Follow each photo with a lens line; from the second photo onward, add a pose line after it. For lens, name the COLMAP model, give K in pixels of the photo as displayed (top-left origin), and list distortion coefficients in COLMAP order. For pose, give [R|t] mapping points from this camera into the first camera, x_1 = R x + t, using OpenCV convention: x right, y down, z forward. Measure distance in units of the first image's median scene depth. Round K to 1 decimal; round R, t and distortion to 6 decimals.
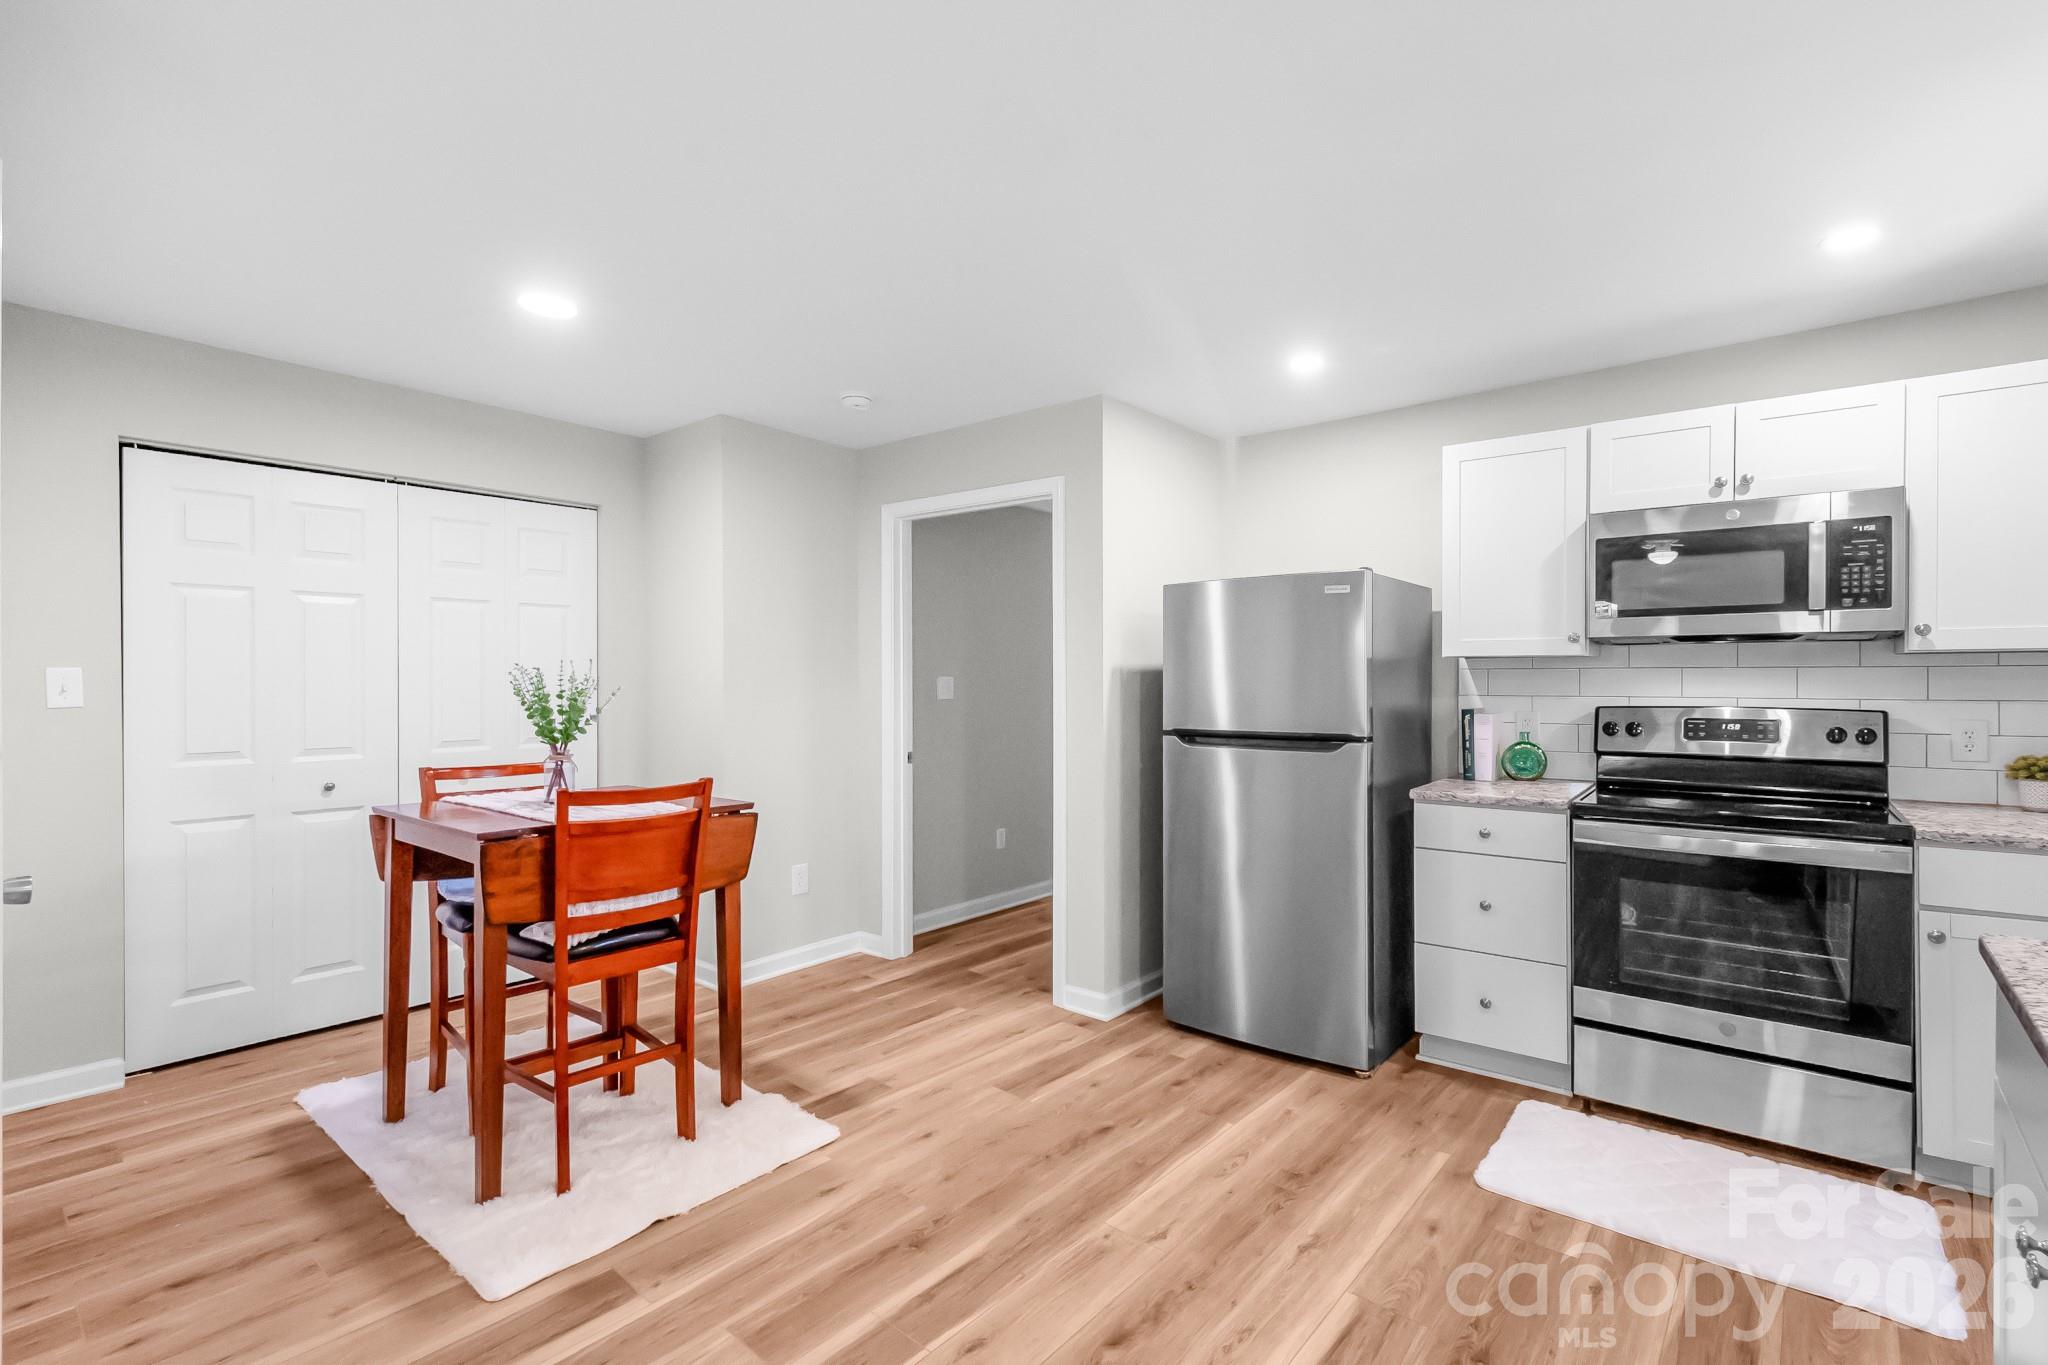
lens RADIAL K [[941.2, 0, 1029.2], [0, 941.2, 677.0], [0, 0, 1]] dist [0.004302, -0.003713]
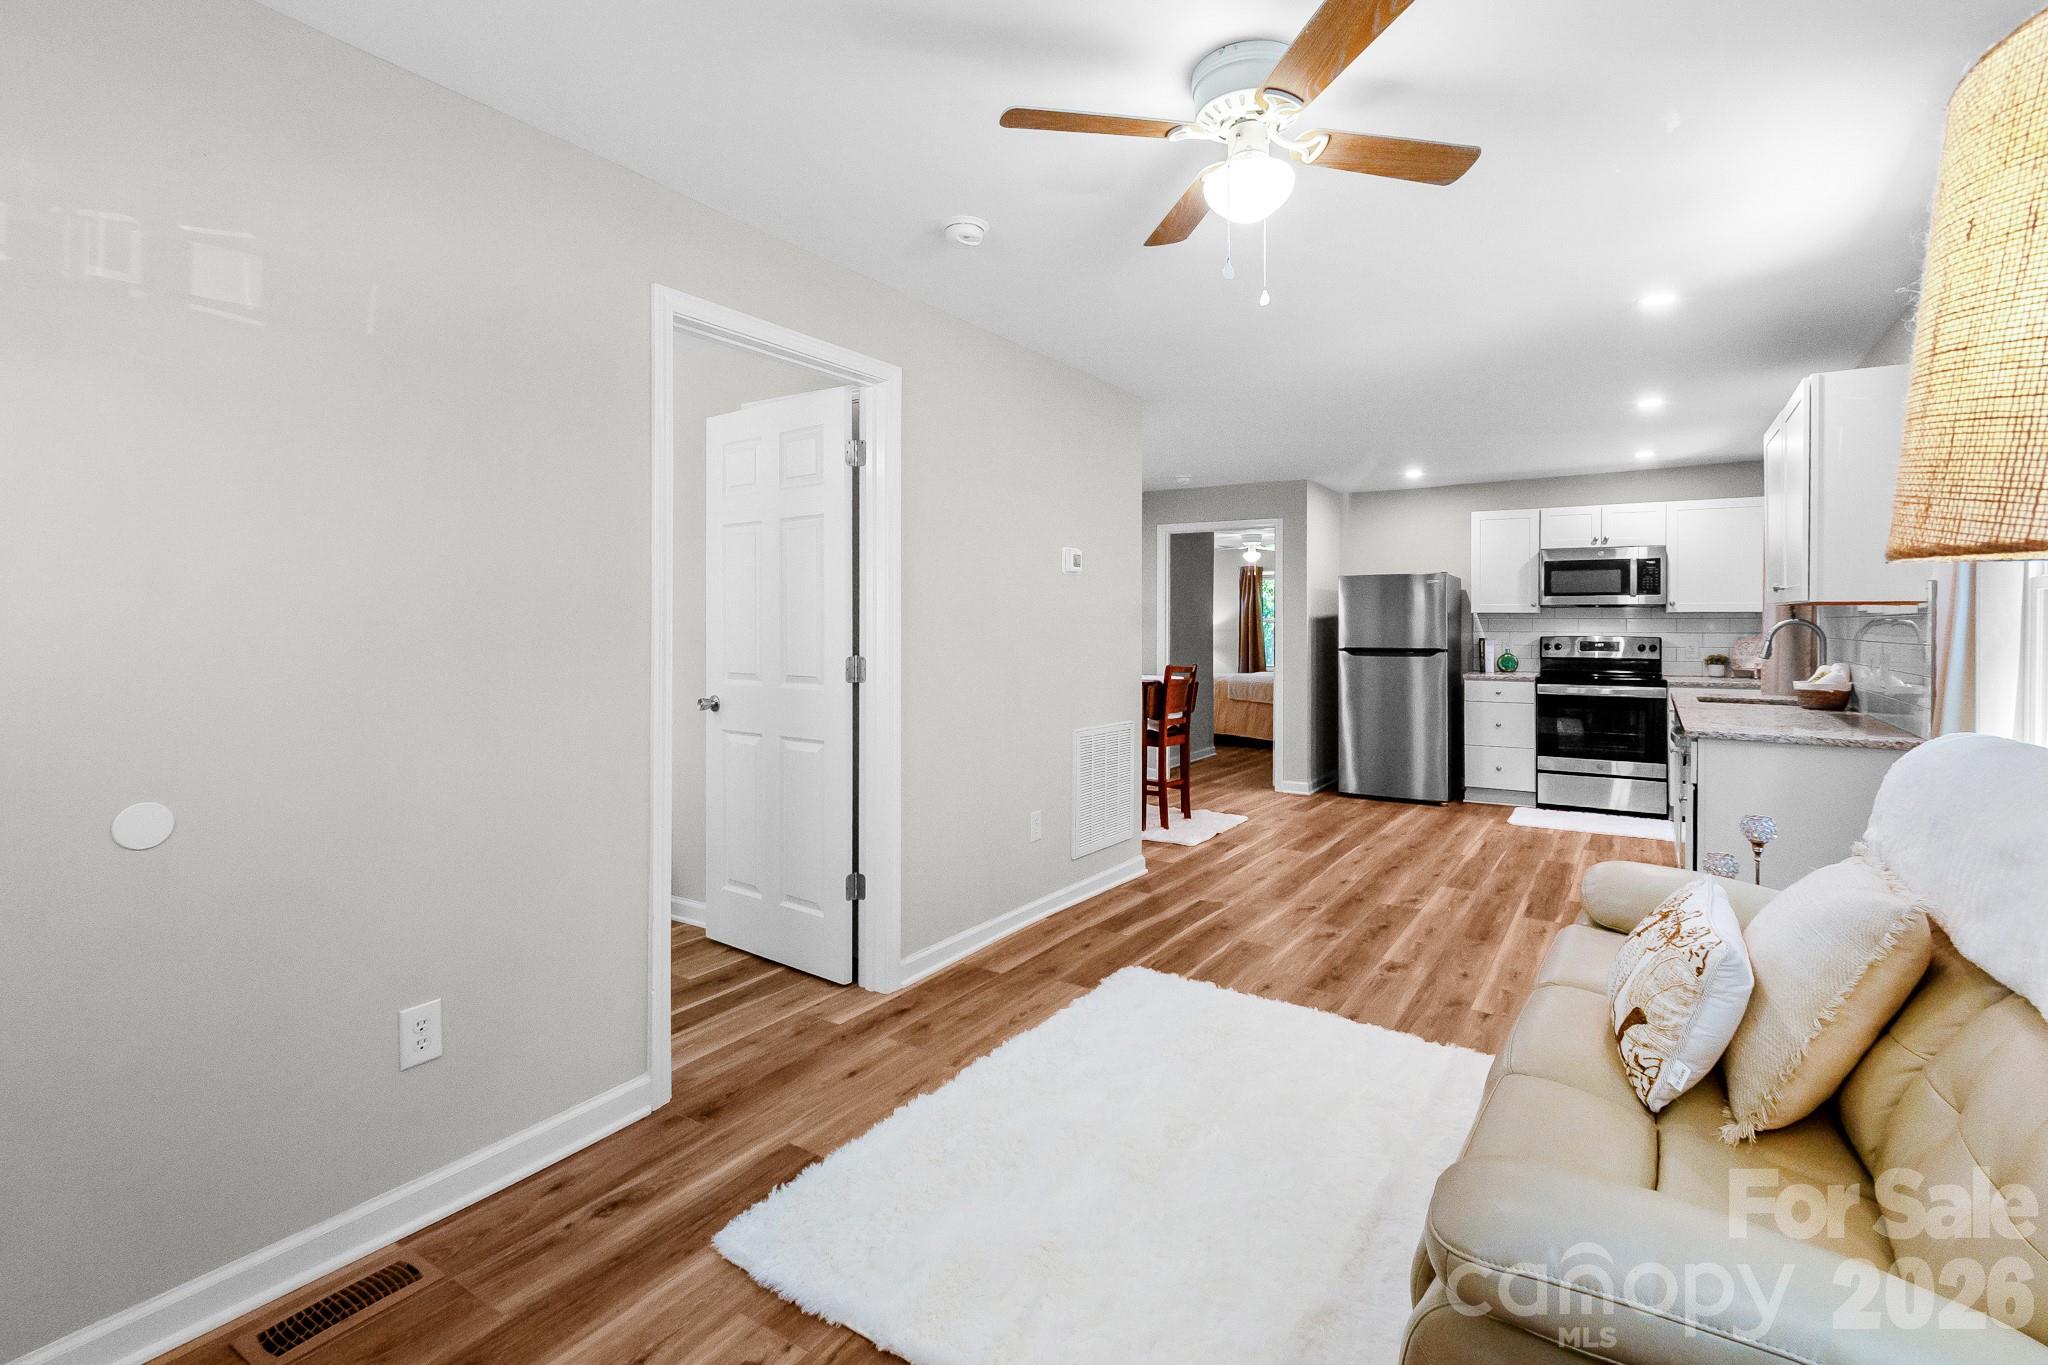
lens RADIAL K [[941.2, 0, 1039.6], [0, 941.2, 626.1], [0, 0, 1]] dist [0.004302, -0.003713]
pose [[0.989976, 0.006355, 0.141090, -0.923917], [-0.005737, 0.999972, -0.004783, 0.026226], [-0.141117, 0.003926, 0.989985, -1.073645]]
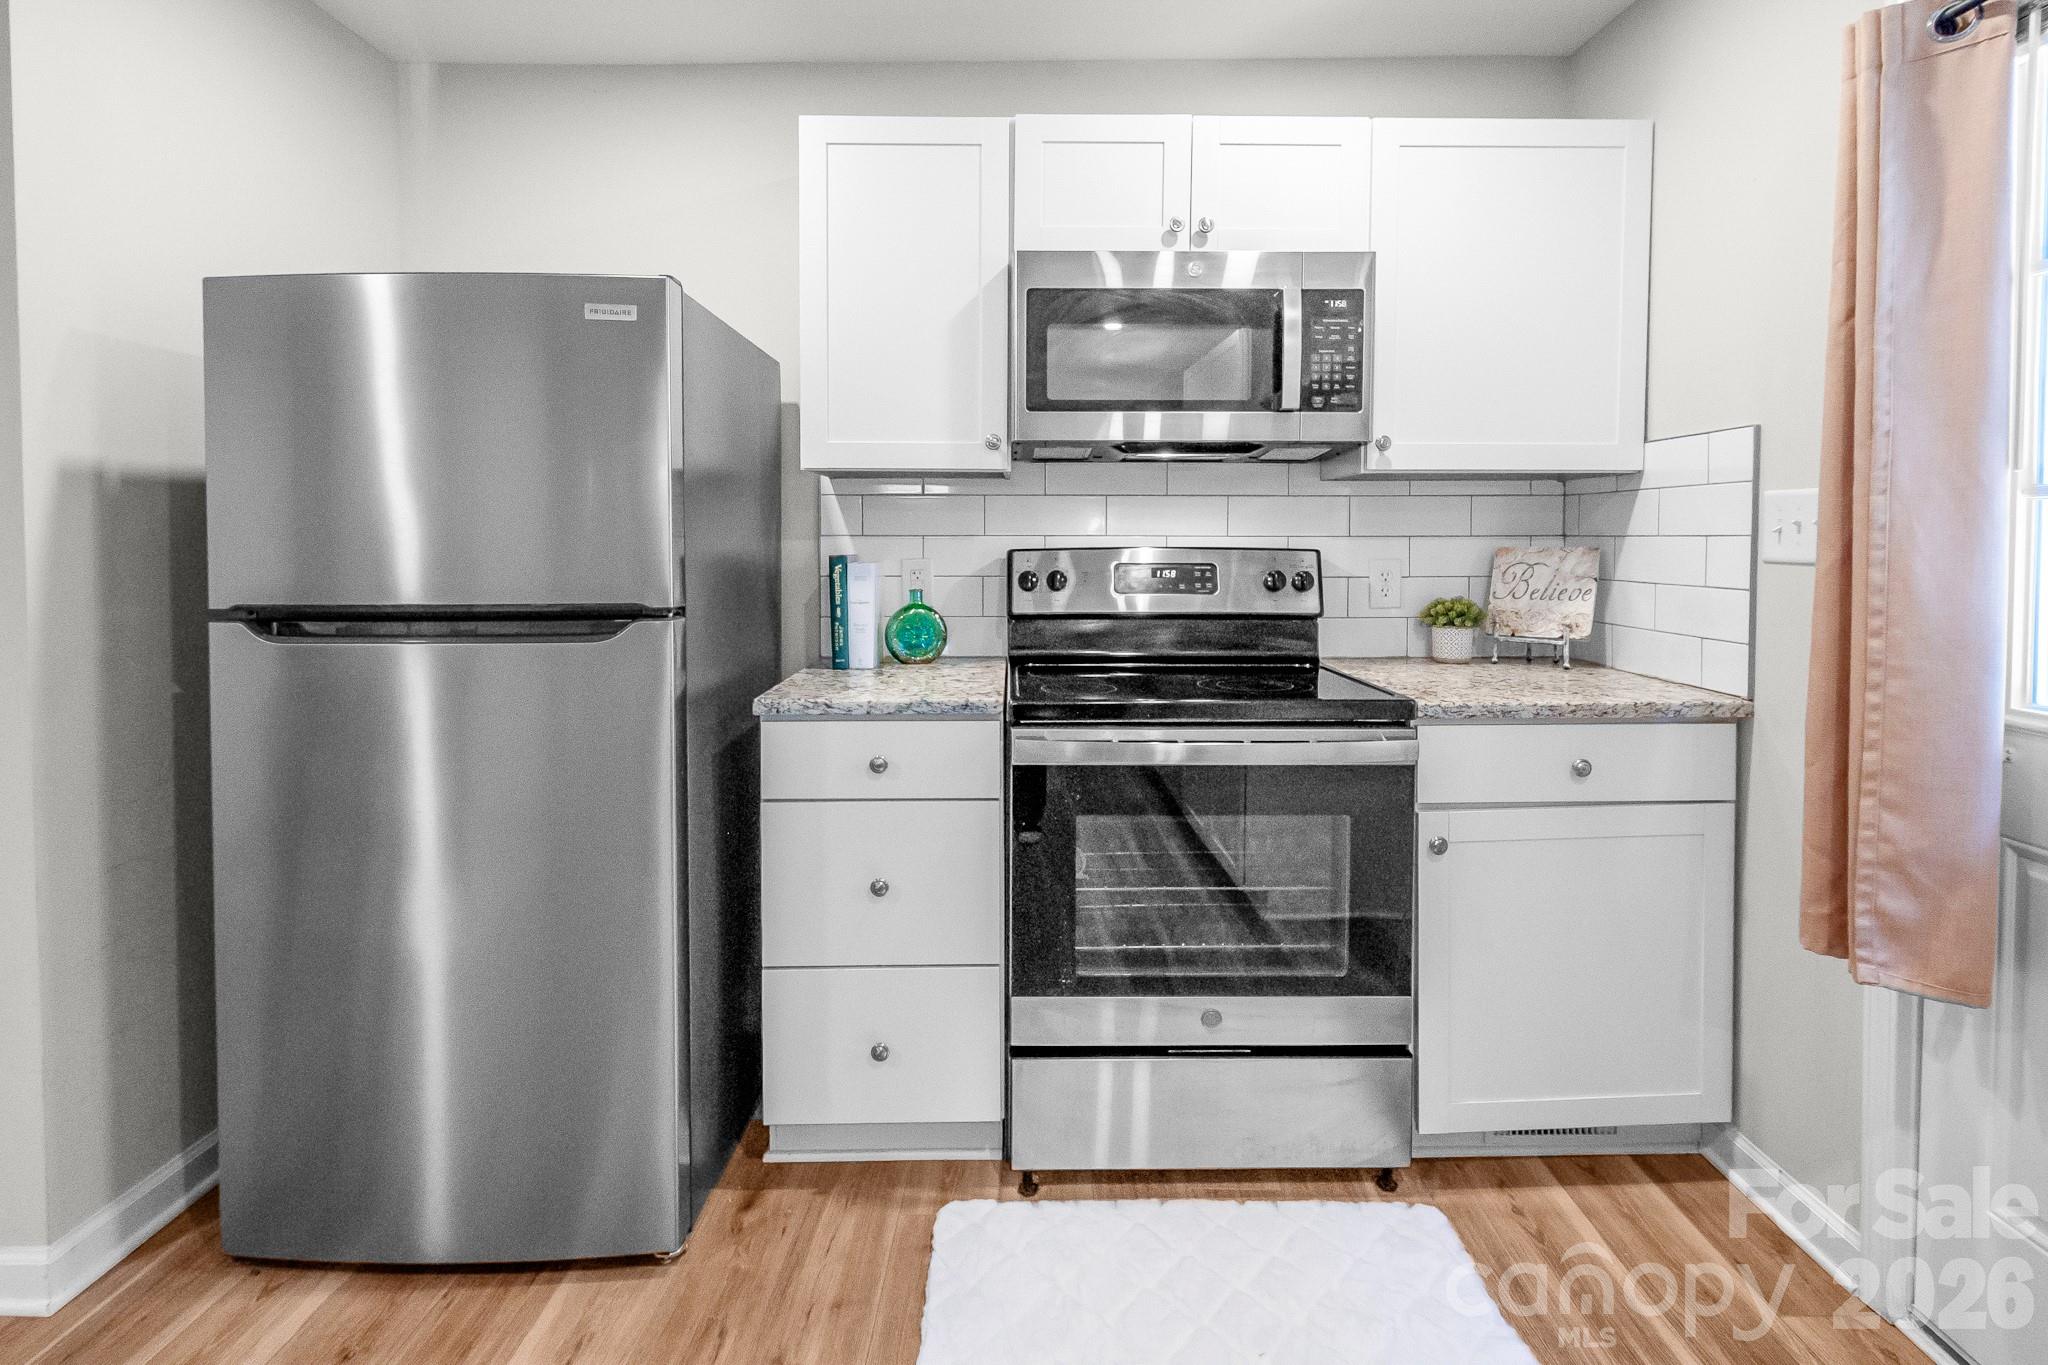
lens RADIAL K [[941.2, 0, 1026.6], [0, 941.2, 573.0], [0, 0, 1]] dist [0.004302, -0.003713]
pose [[0.778658, -0.015728, 0.627252, 0.195473], [-0.001174, 0.999648, 0.026522, 0.032833], [-0.627448, -0.021388, 0.778365, 0.499780]]
